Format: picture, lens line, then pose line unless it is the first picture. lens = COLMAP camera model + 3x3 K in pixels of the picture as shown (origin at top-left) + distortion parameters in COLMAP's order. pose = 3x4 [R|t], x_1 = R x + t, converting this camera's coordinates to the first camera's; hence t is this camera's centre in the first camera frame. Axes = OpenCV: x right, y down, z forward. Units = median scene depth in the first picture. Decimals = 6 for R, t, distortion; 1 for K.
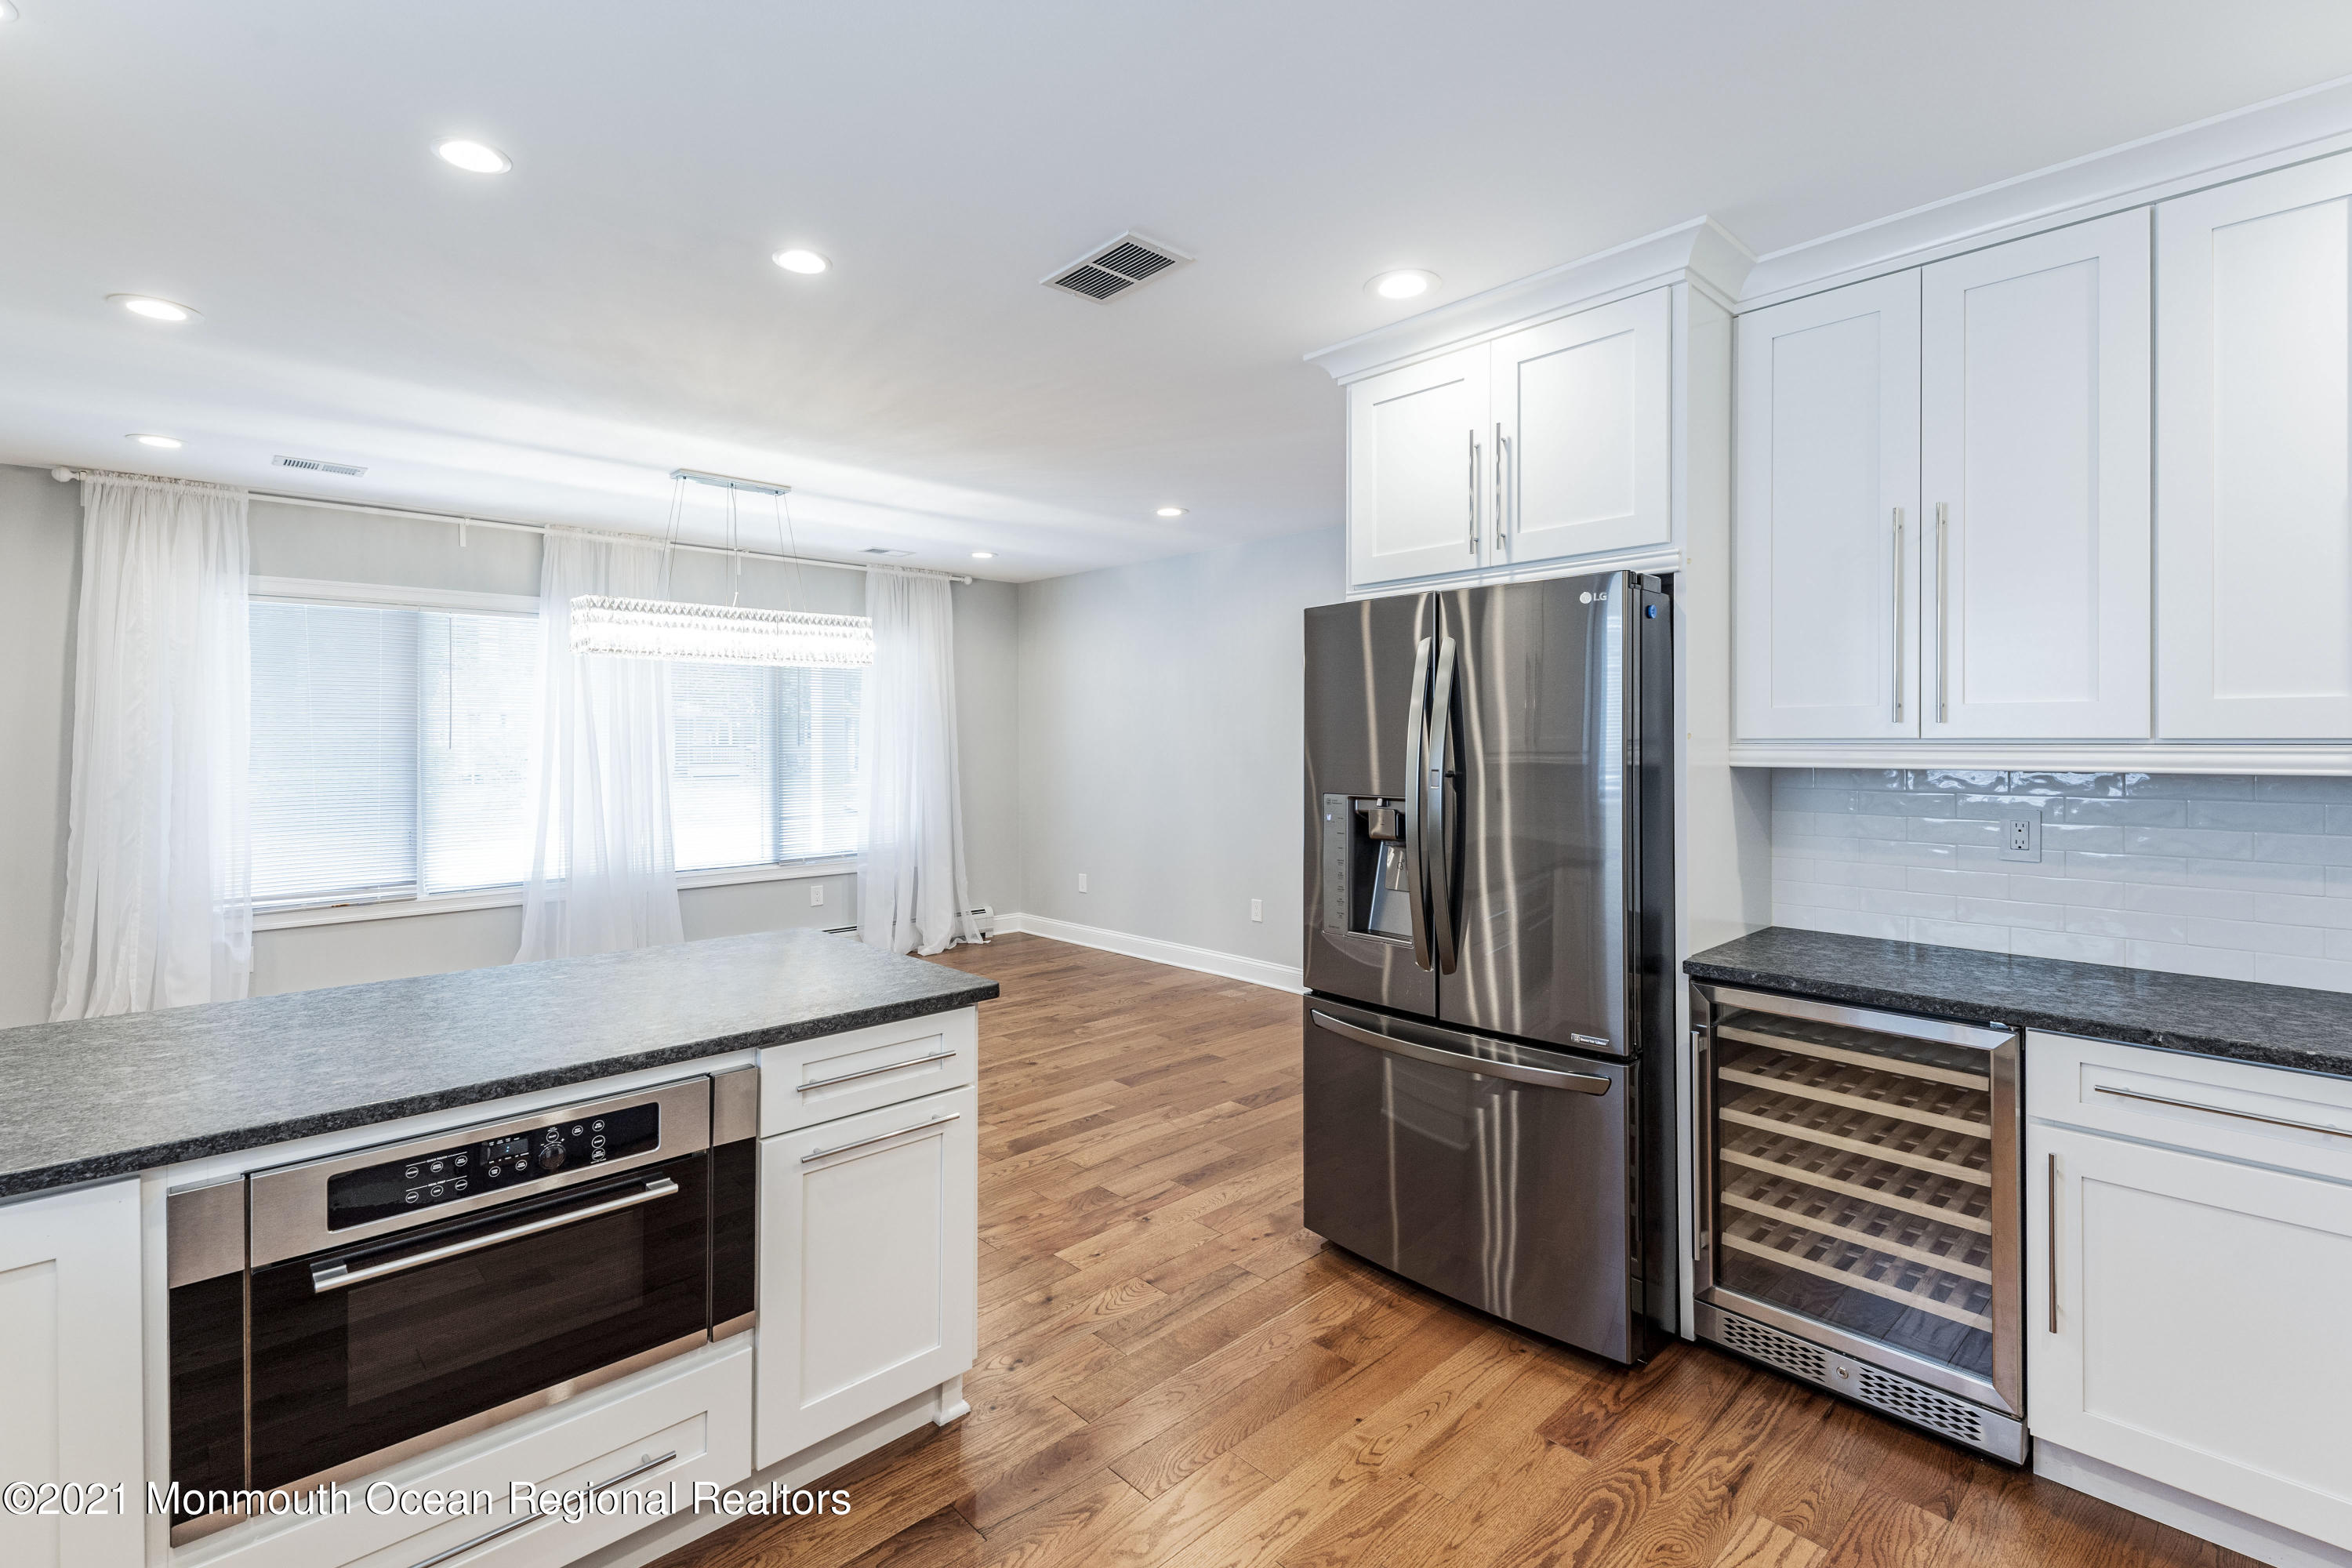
lens RADIAL K [[1064.1, 0, 1181.7], [0, 1064.1, 741.2], [0, 0, 1]] dist [0.023108, -0.006747]
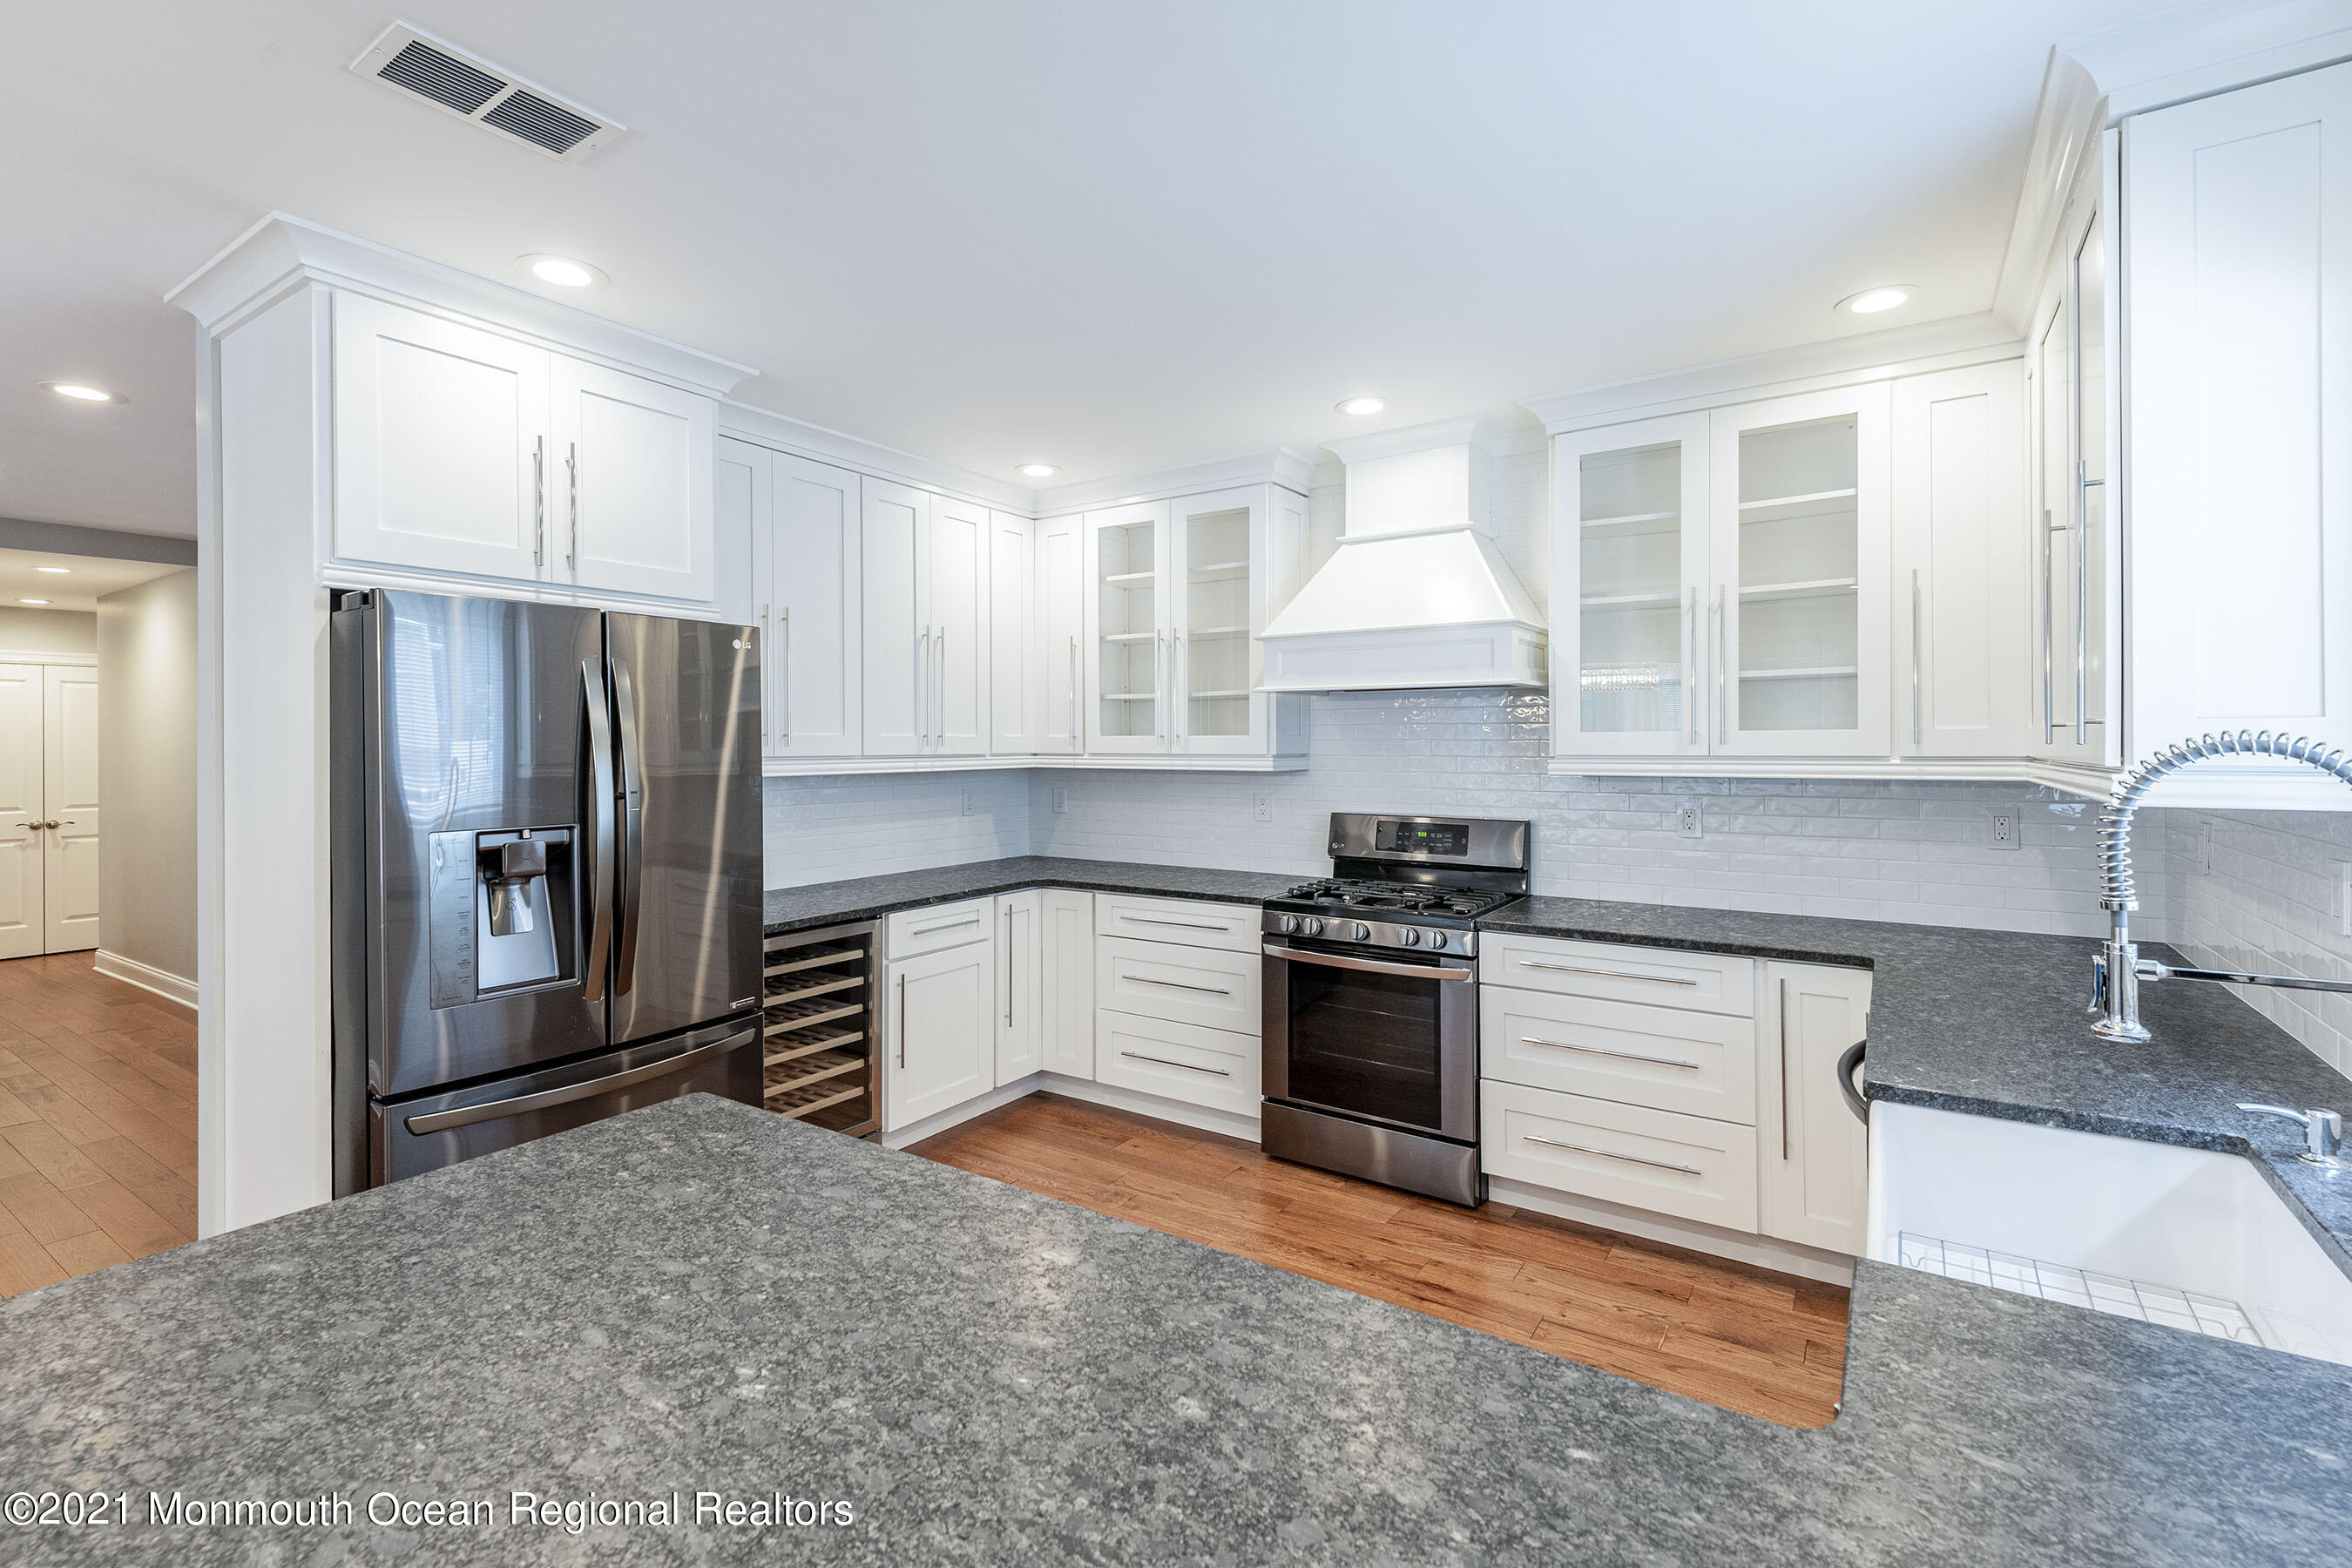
lens RADIAL K [[1064.1, 0, 1157.5], [0, 1064.1, 744.8], [0, 0, 1]] dist [0.023108, -0.006747]
pose [[-0.216879, 0.004110, 0.976190, -0.532975], [0.005838, 0.999979, -0.002914, -0.006906], [-0.976181, 0.005067, -0.216898, 0.457655]]
